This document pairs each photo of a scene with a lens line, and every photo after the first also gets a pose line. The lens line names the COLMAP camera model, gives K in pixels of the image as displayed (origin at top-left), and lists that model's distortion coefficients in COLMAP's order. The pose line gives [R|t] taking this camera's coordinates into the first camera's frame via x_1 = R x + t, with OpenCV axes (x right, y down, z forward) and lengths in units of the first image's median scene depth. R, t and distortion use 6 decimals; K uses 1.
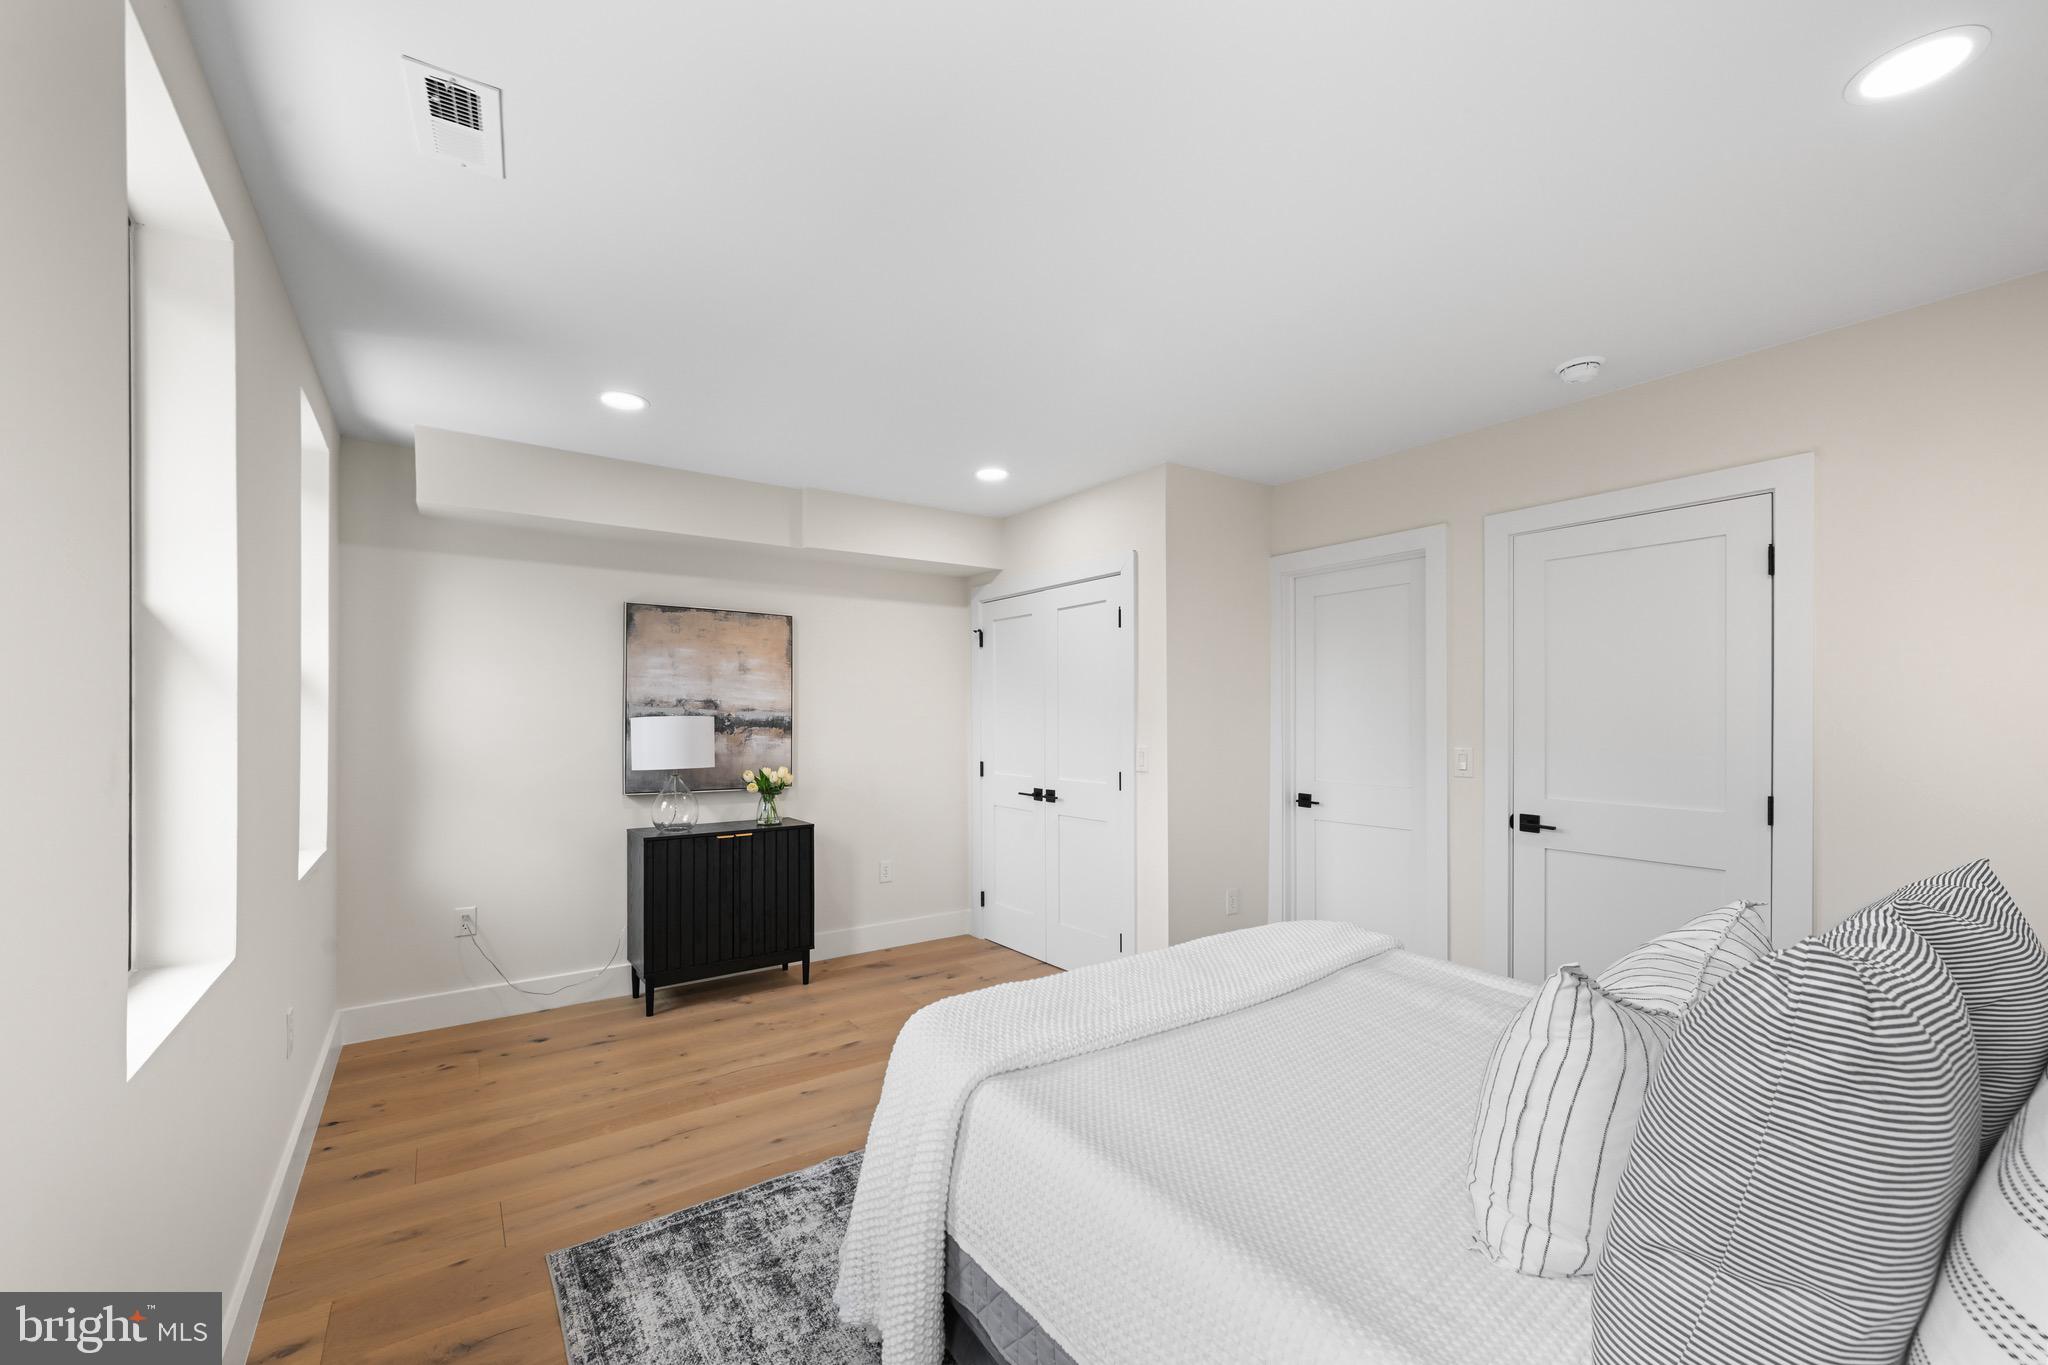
lens RADIAL K [[814.7, 0, 1018.7], [0, 814.7, 716.4], [0, 0, 1]] dist [-0.001368, -0.000460]
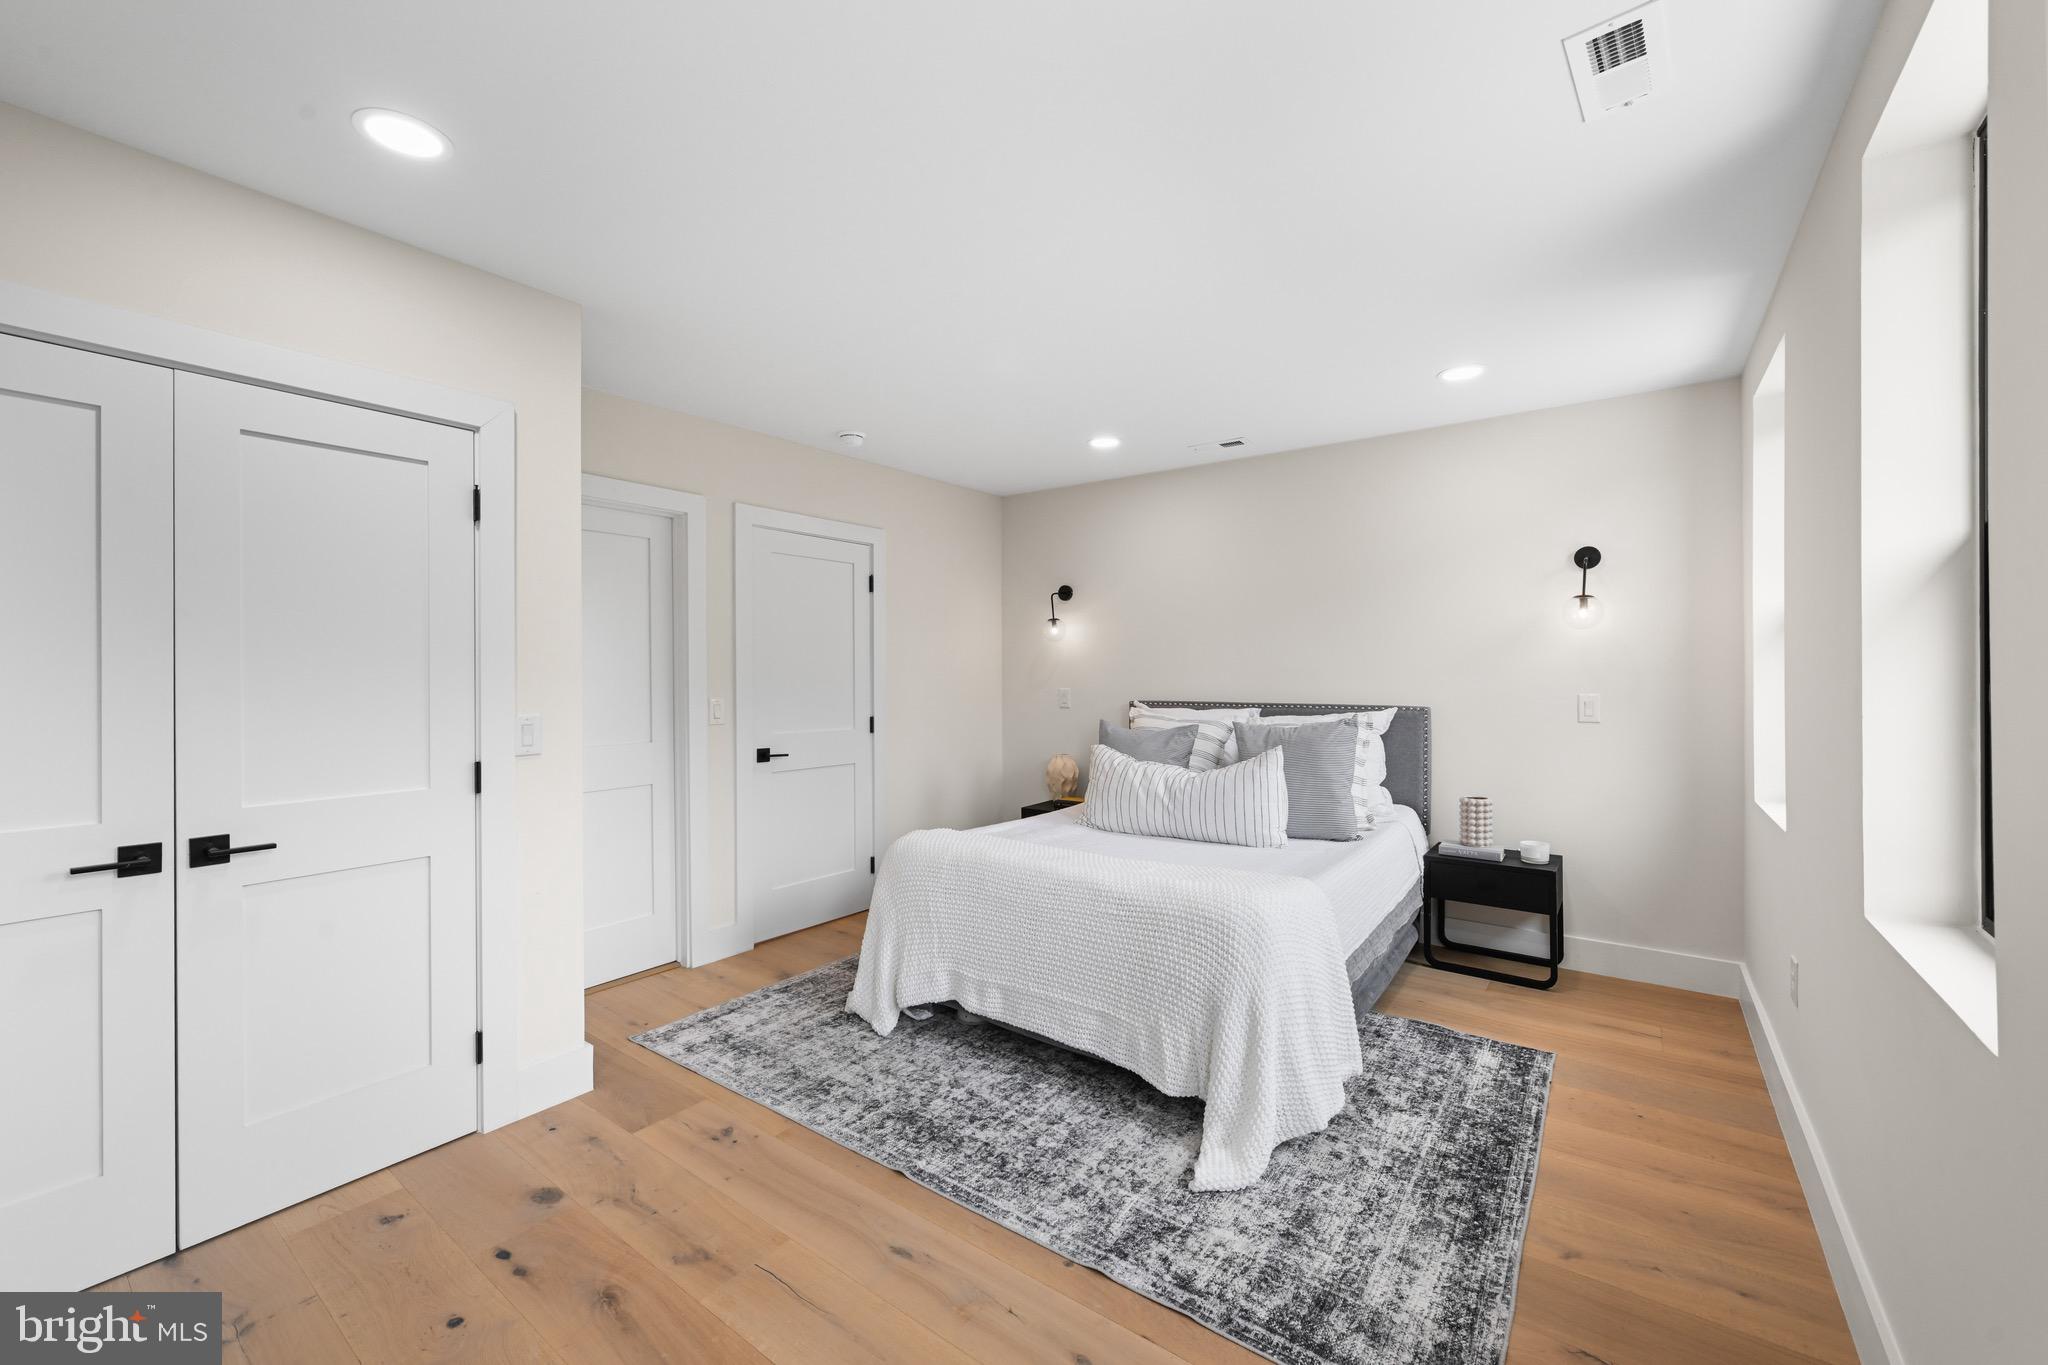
lens RADIAL K [[814.7, 0, 1022.8], [0, 814.7, 680.5], [0, 0, 1]] dist [-0.001368, -0.000460]
pose [[-0.310487, 0.000113, 0.950578, -1.142687], [0.002709, 0.999996, 0.000766, 0.018472], [-0.950574, 0.002813, -0.310486, 1.634489]]
